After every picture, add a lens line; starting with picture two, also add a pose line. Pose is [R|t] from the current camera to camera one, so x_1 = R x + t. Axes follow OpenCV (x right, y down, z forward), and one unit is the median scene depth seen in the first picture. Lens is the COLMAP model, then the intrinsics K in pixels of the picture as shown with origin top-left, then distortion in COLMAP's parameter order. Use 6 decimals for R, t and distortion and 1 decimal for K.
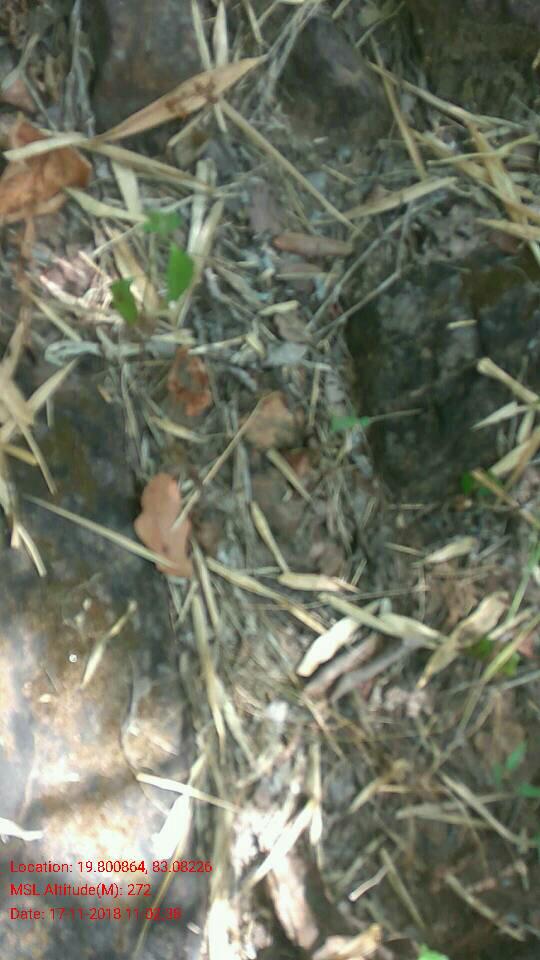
lens RADIAL K [[729.4, 0, 272.0], [0, 729.4, 483.2], [0, 0, 1]] dist [0.137780, -0.195122]
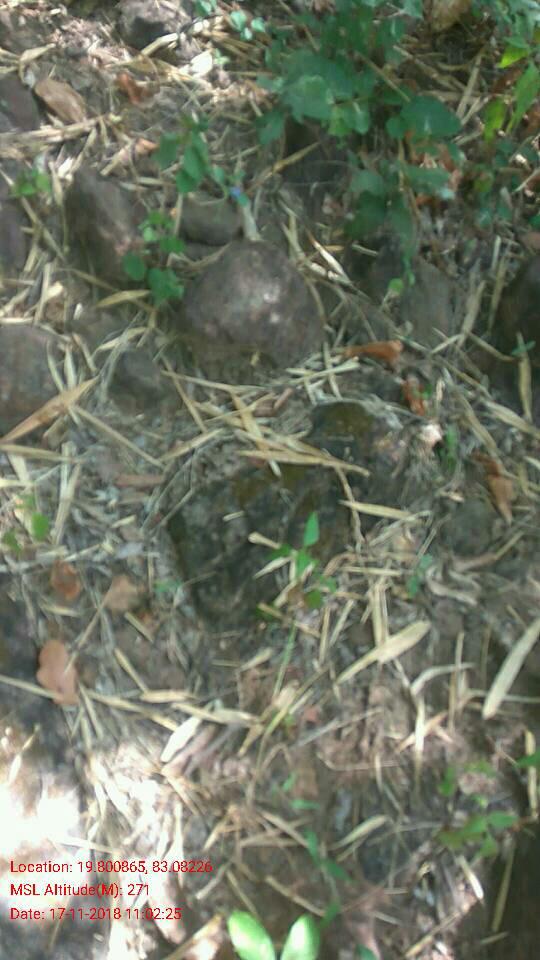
lens RADIAL K [[729.4, 0, 272.0], [0, 729.4, 483.2], [0, 0, 1]] dist [0.137780, -0.195122]
pose [[0.986858, -0.154155, 0.048443, 0.268960], [0.160815, 0.966249, -0.201252, 0.053297], [-0.015784, 0.206397, 0.978341, -0.589751]]
